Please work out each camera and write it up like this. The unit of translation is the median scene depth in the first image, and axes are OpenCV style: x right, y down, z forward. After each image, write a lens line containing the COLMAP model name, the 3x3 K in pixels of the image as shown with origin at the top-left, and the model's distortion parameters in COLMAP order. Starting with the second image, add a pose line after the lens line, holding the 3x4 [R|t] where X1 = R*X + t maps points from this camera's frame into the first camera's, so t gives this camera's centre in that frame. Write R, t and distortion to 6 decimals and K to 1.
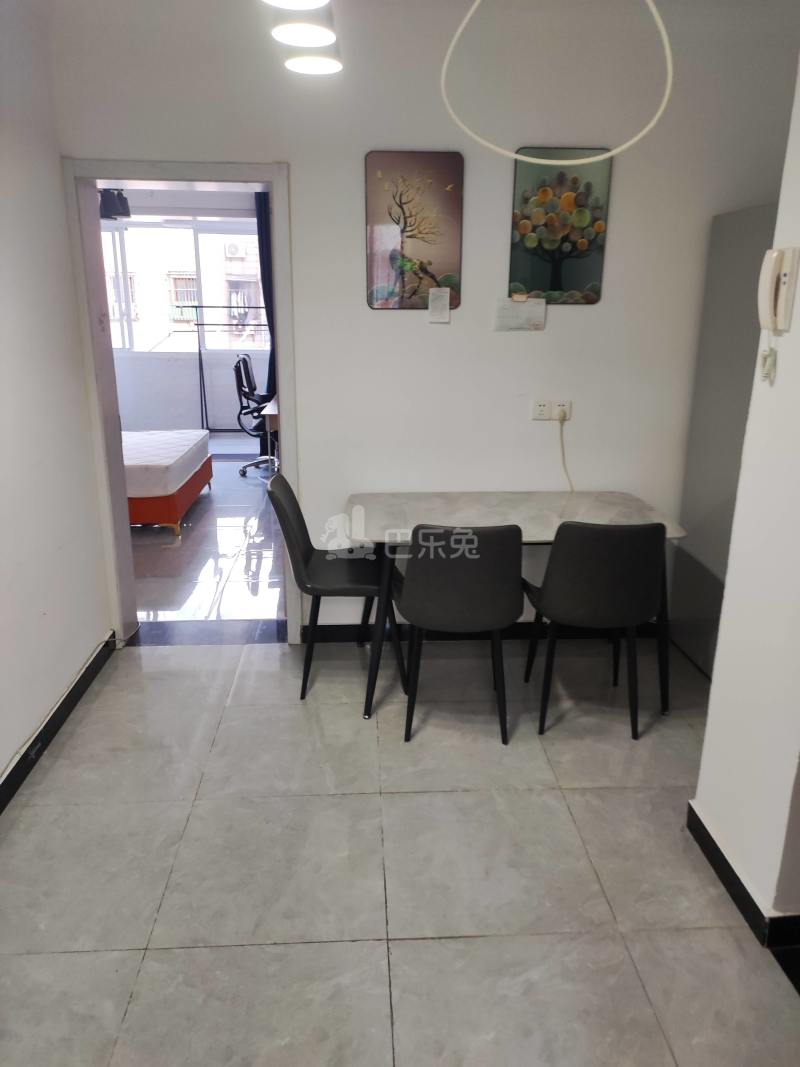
lens RADIAL K [[781.9, 0, 400.0], [0, 781.9, 533.5], [0, 0, 1]] dist [0.035450, 0.000638]
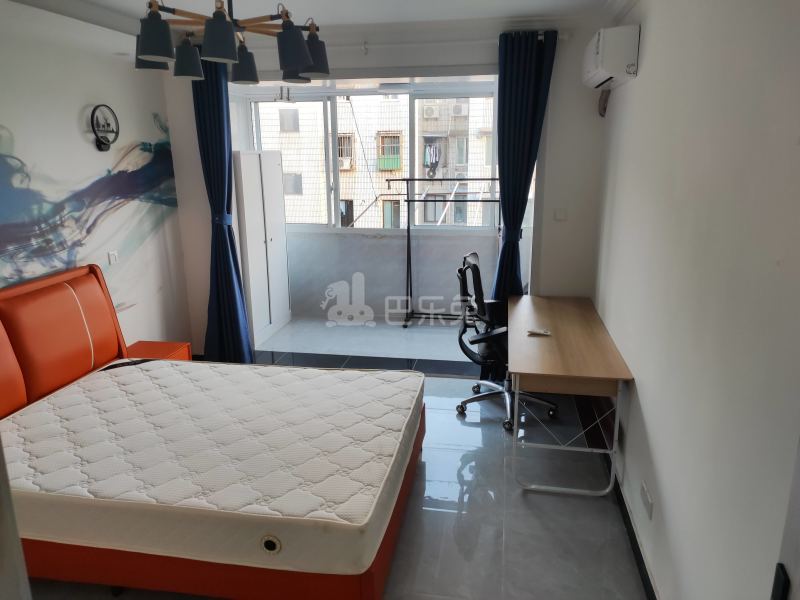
lens RADIAL K [[586.2, 0, 400.0], [0, 586.2, 300.0], [0, 0, 1]] dist [0.035450, 0.000638]
pose [[0.972300, 0.043905, -0.229577, -0.115212], [-0.051384, 0.998322, -0.026698, -0.142593], [0.228020, 0.037755, 0.972924, 0.376098]]
